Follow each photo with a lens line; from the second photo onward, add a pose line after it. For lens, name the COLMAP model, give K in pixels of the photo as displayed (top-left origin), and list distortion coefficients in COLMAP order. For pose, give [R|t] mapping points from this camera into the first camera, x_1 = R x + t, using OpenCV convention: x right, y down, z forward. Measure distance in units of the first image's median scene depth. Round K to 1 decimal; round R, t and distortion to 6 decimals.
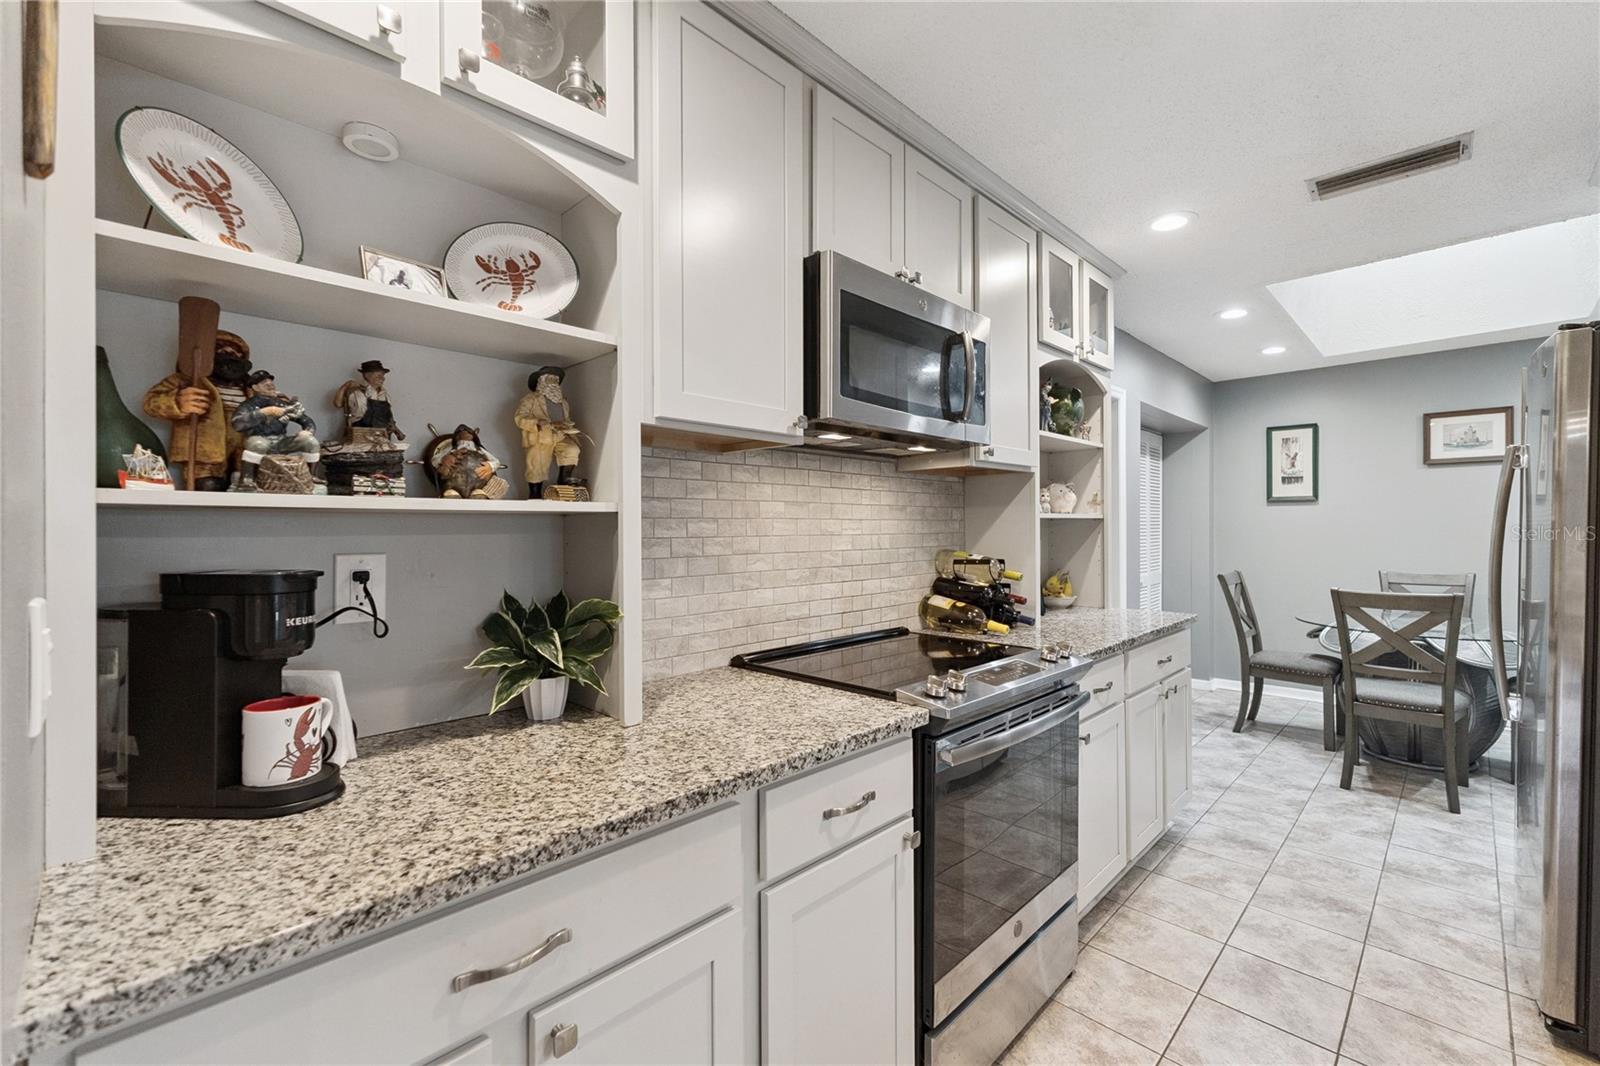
lens RADIAL K [[673.8, 0, 805.0], [0, 673.8, 526.9], [0, 0, 1]] dist [0.004246, 0.000390]
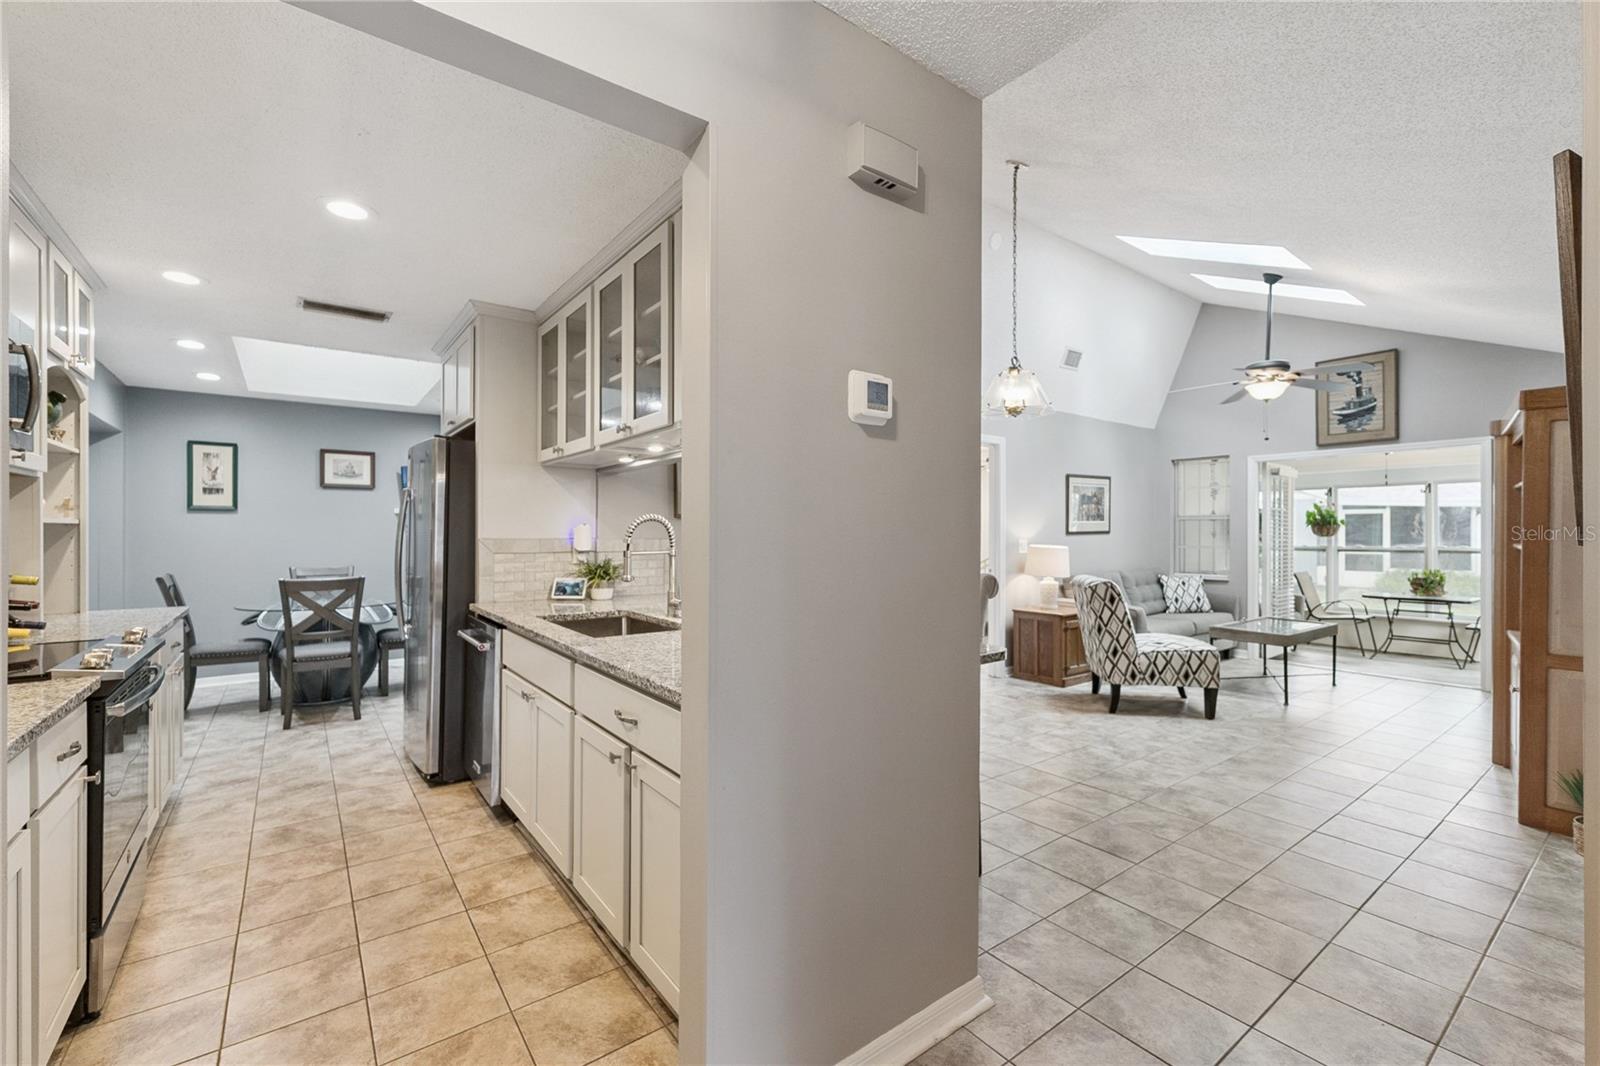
lens RADIAL K [[675.0, 0, 806.7], [0, 675.0, 533.8], [0, 0, 1]] dist [0.007400, -0.000285]
pose [[0.147332, 0.001810, 0.989086, -0.400530], [-0.001862, 0.999997, -0.001553, 0.002047], [-0.989085, -0.001613, 0.147334, -0.224362]]
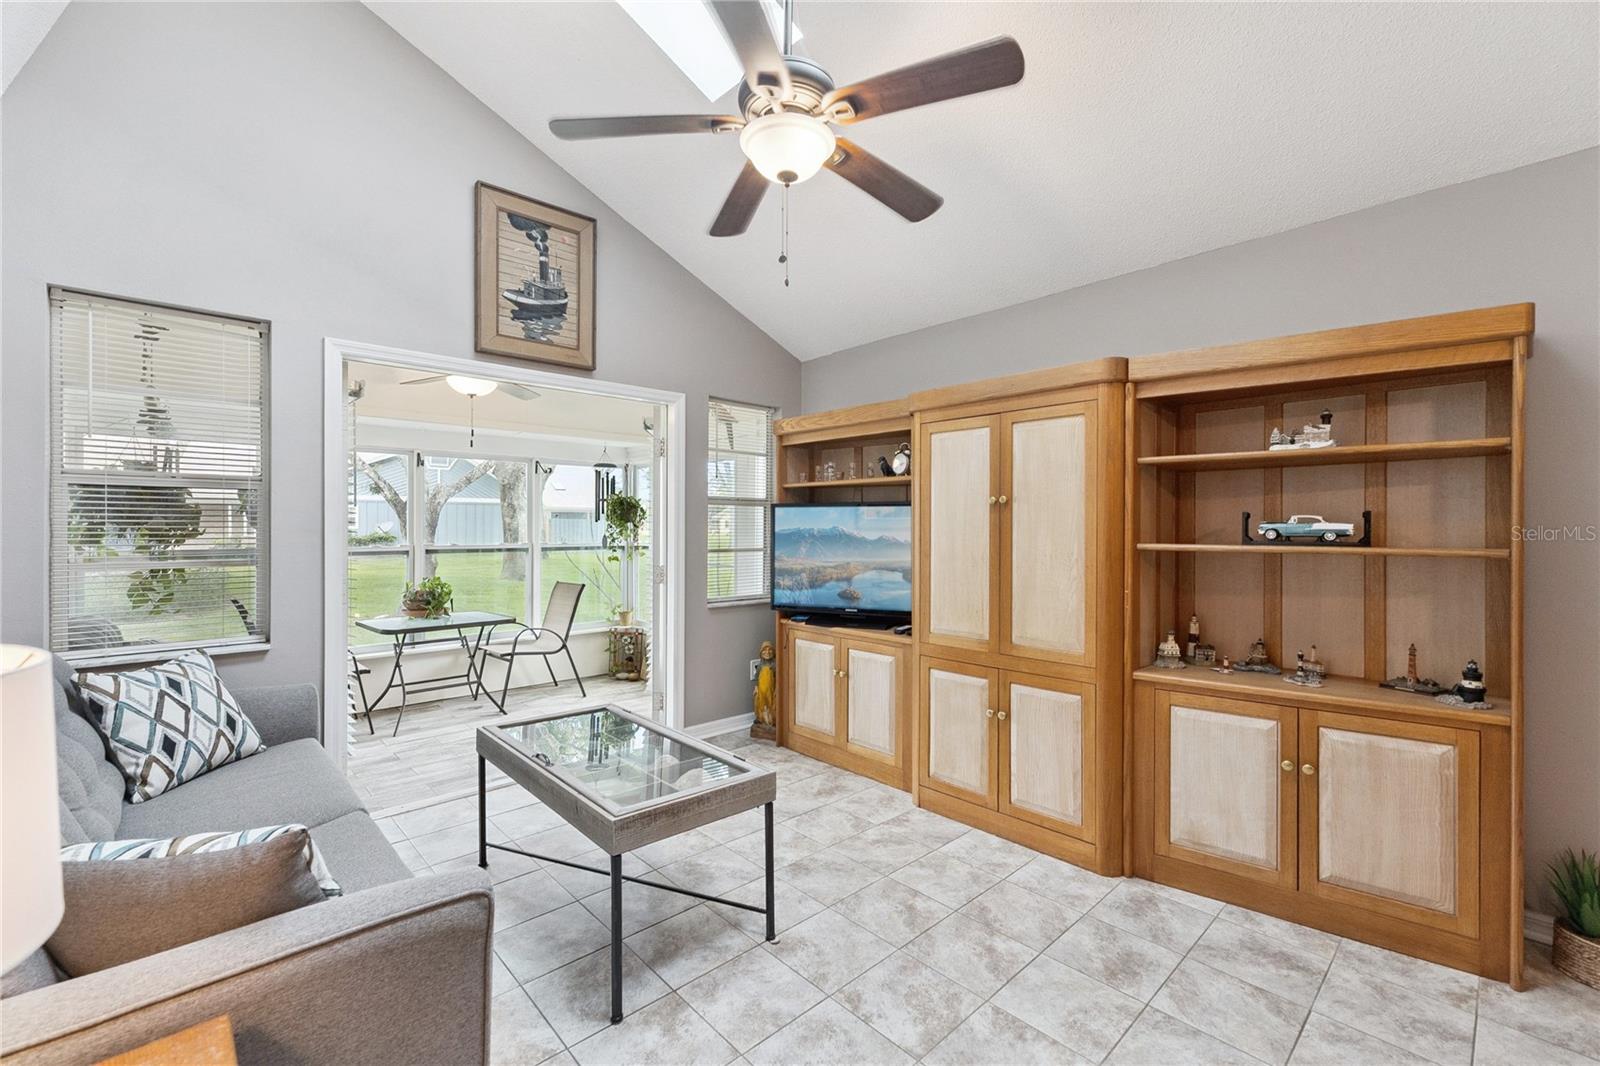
lens RADIAL K [[668.7, 0, 808.4], [0, 668.7, 529.2], [0, 0, 1]] dist [0.001227, 0.000047]
pose [[-0.999243, -0.001218, 0.038875, 1.344368], [-0.001107, 0.999995, 0.002877, -0.004474], [-0.038878, 0.002832, -0.999240, -0.463763]]
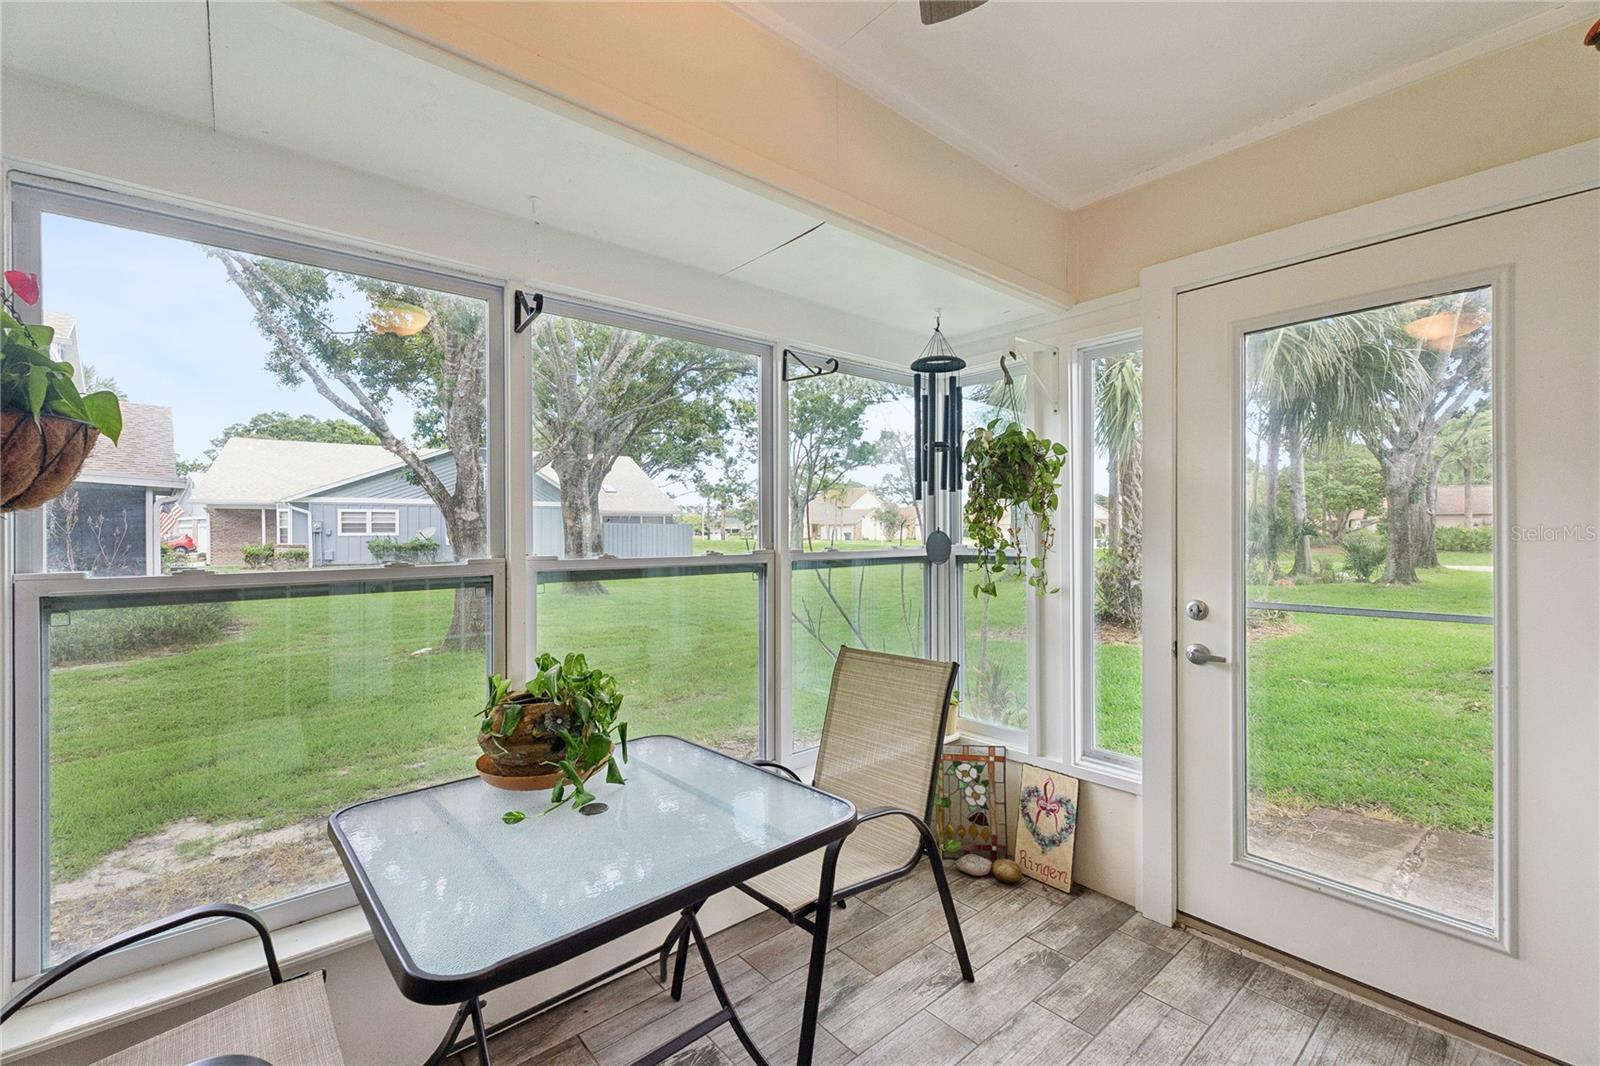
lens RADIAL K [[675.8, 0, 807.2], [0, 675.8, 531.8], [0, 0, 1]] dist [0.005780, 0.000087]
pose [[-0.995781, 0.007999, 0.091417, 2.104640], [0.008030, 0.999968, -0.000028, 0.018656], [-0.091415, 0.000706, -0.995813, -1.570118]]
